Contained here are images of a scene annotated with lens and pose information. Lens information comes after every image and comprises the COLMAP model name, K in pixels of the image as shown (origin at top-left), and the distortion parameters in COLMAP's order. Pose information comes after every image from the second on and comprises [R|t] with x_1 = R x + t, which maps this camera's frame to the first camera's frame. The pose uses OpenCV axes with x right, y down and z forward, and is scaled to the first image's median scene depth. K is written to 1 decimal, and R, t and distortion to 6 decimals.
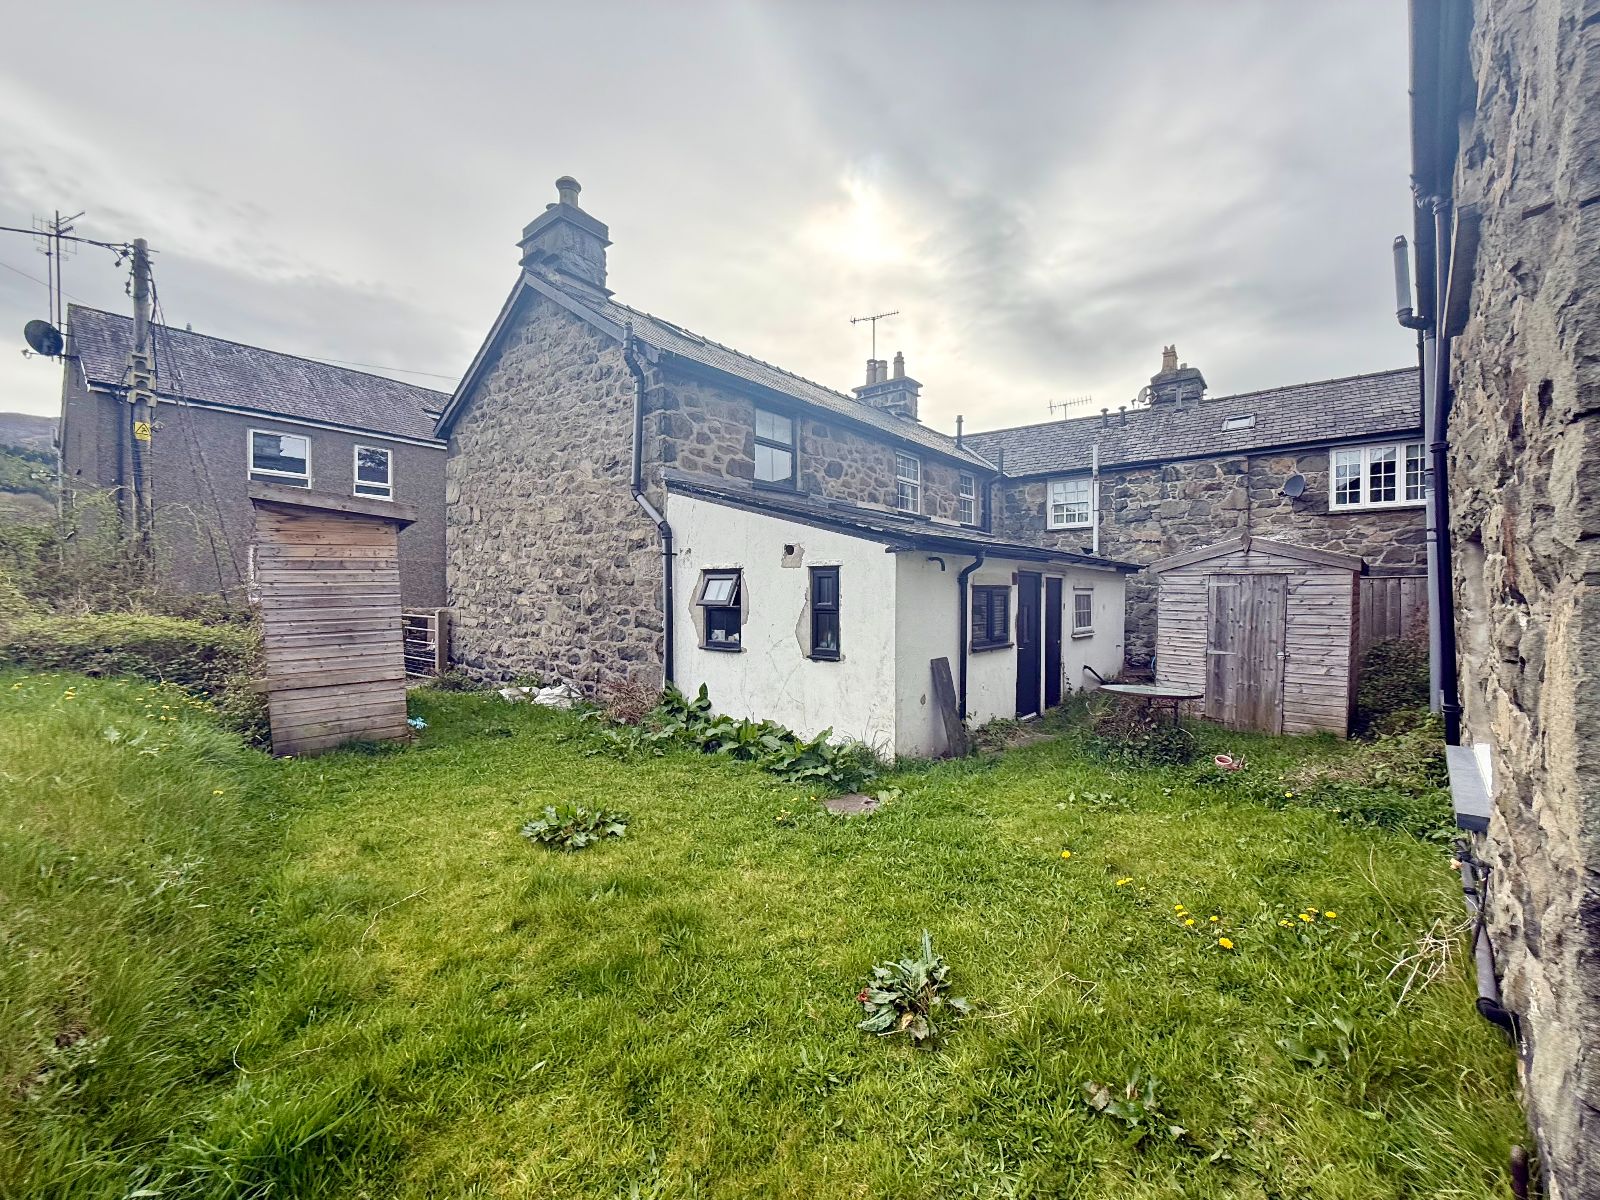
lens RADIAL K [[636.5, 0, 802.1], [0, 636.5, 600.7], [0, 0, 1]] dist [-0.000458, 0.000205]
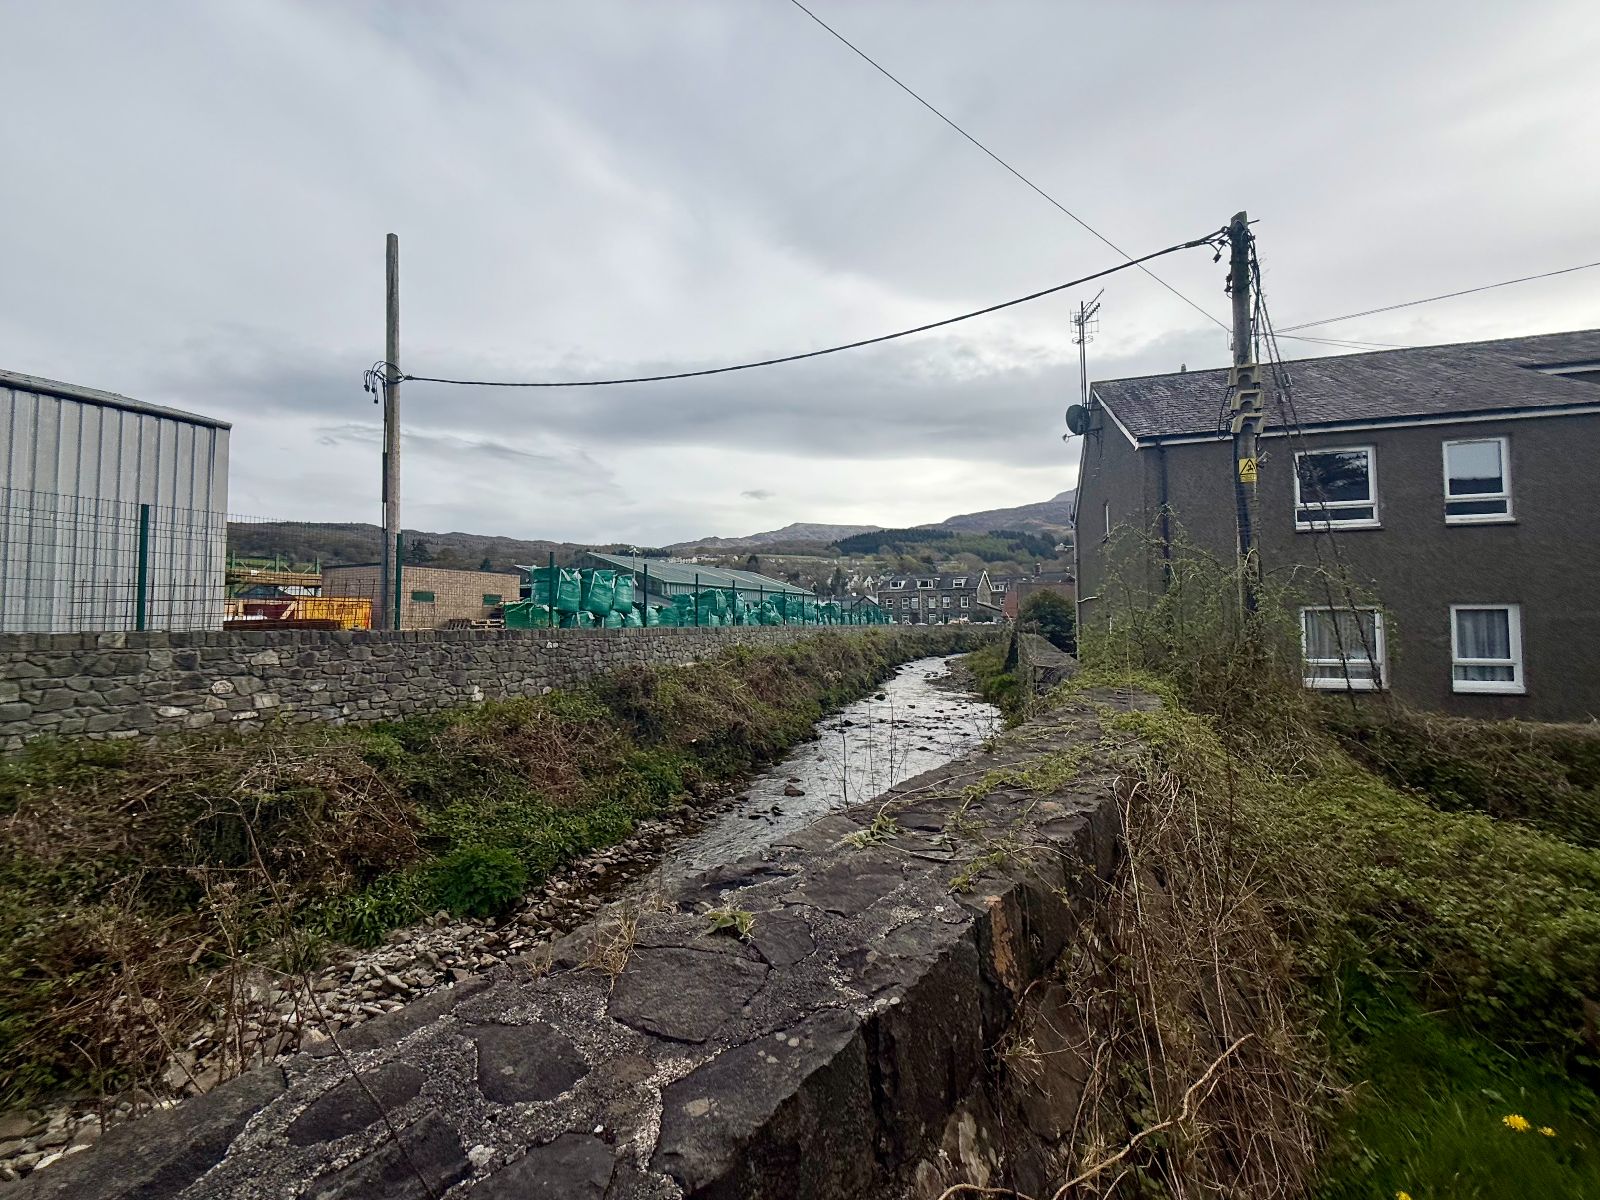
lens RADIAL K [[636.5, 0, 801.5], [0, 636.5, 597.7], [0, 0, 1]] dist [-0.000458, 0.000205]
pose [[0.361815, -0.038817, -0.931441, -0.551066], [-0.008103, 0.998964, -0.044778, -0.084947], [0.932215, 0.023748, 0.361126, 0.268488]]
